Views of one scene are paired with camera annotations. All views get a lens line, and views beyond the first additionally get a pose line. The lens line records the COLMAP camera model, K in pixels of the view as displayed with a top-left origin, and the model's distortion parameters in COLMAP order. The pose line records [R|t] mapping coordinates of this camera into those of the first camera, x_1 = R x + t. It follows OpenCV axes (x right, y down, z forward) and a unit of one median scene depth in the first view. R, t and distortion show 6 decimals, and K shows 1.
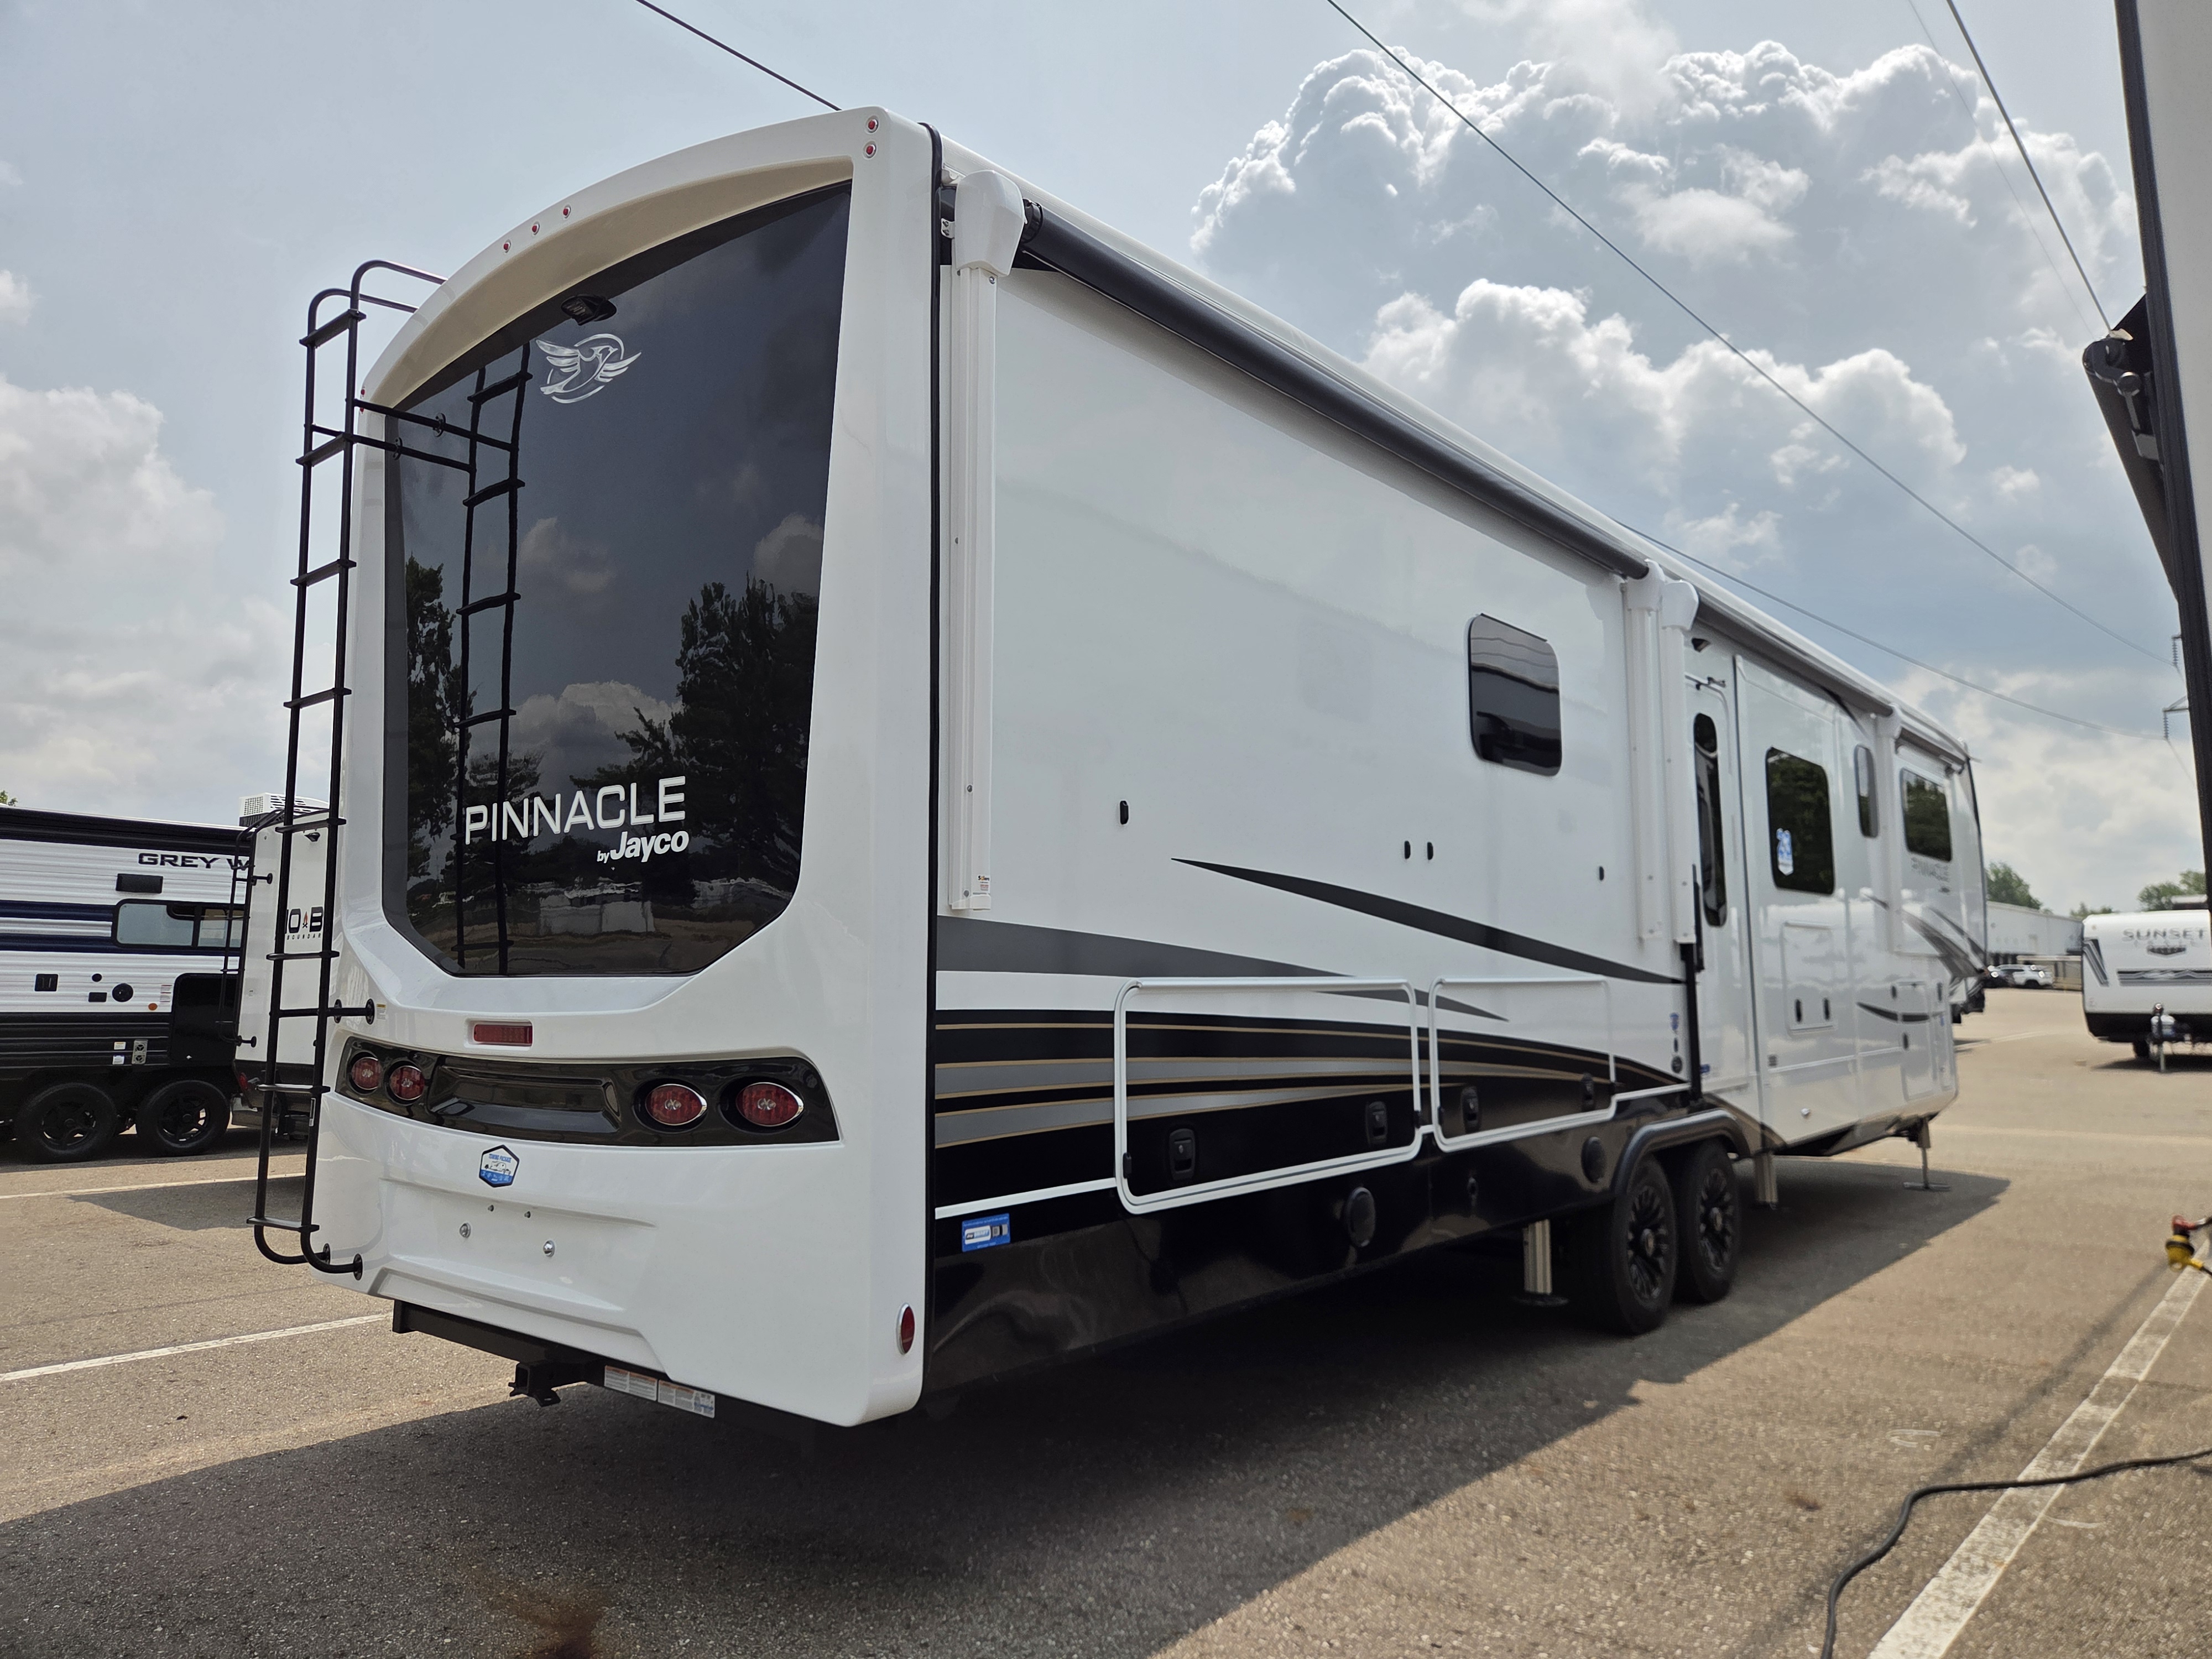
lens RADIAL K [[1549.9, 0, 1106.0], [0, 1549.9, 829.5], [0, 0, 1]] dist [0.075636, -0.090044]
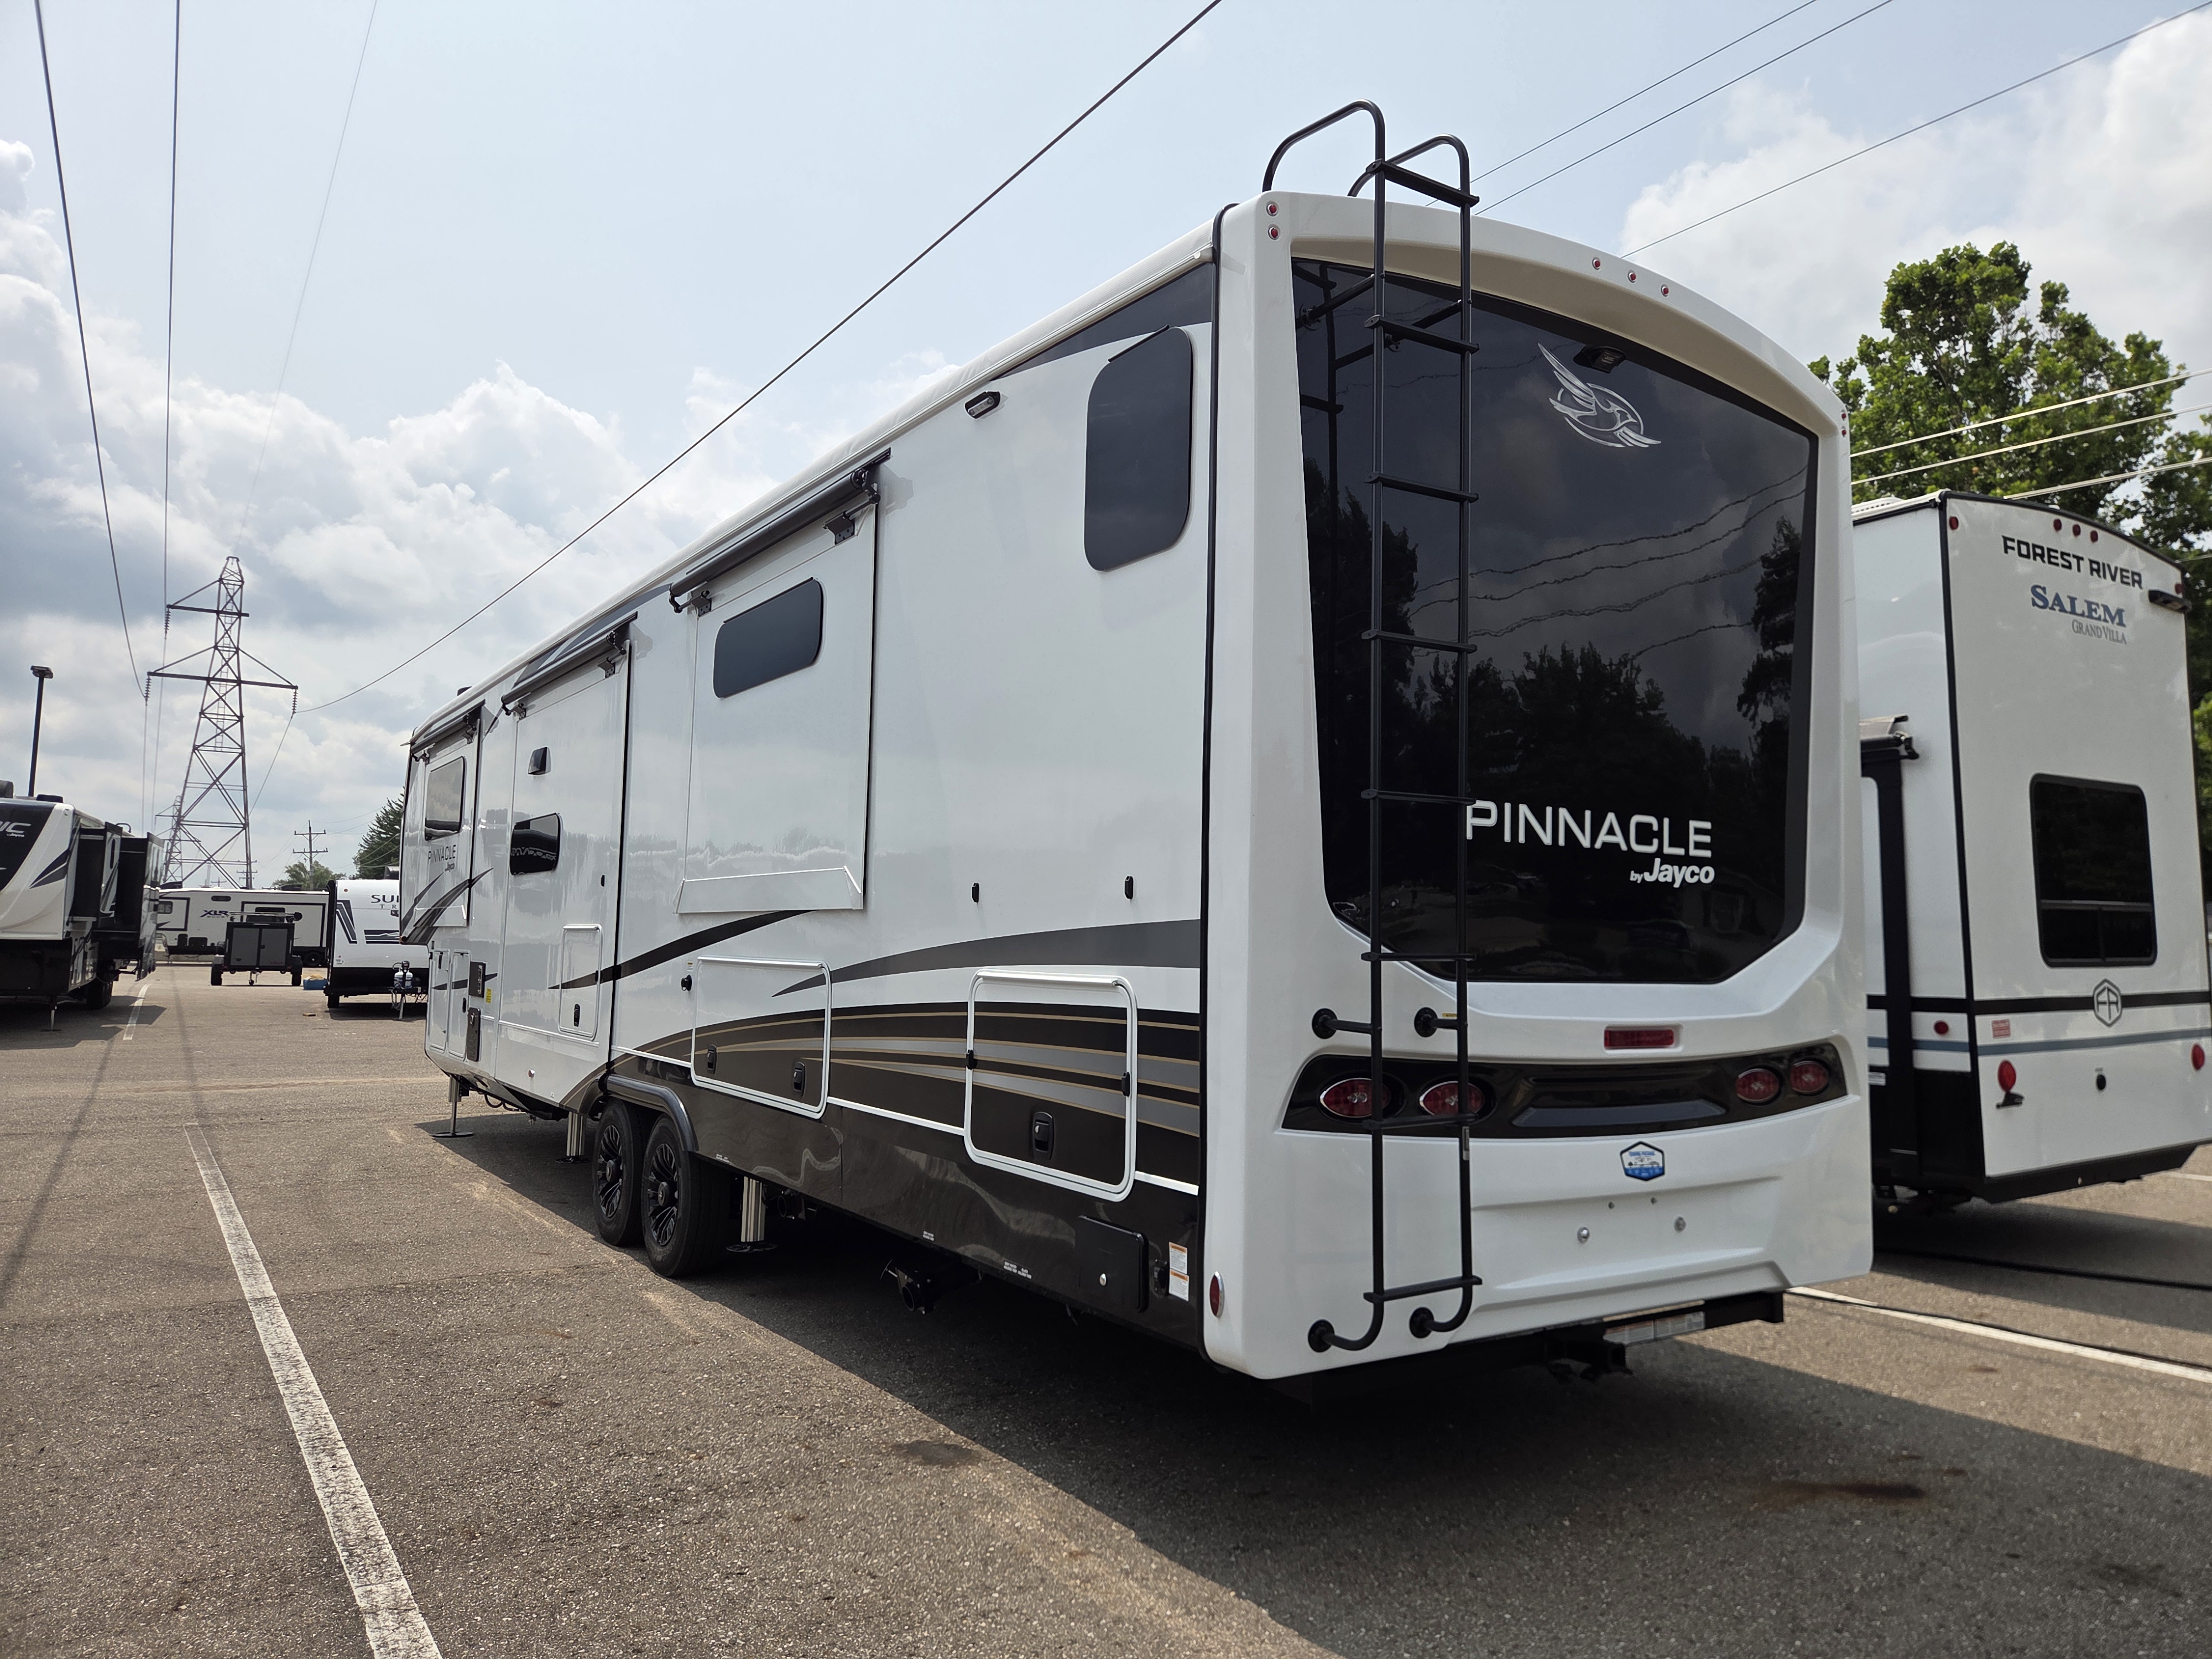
lens RADIAL K [[1549.9, 0, 1106.0], [0, 1549.9, 829.5], [0, 0, 1]] dist [0.075636, -0.090044]
pose [[0.271731, 0.079117, 0.959116, -1.526668], [-0.112372, 0.992406, -0.050026, 0.083791], [-0.955790, -0.094184, 0.278558, 1.068067]]
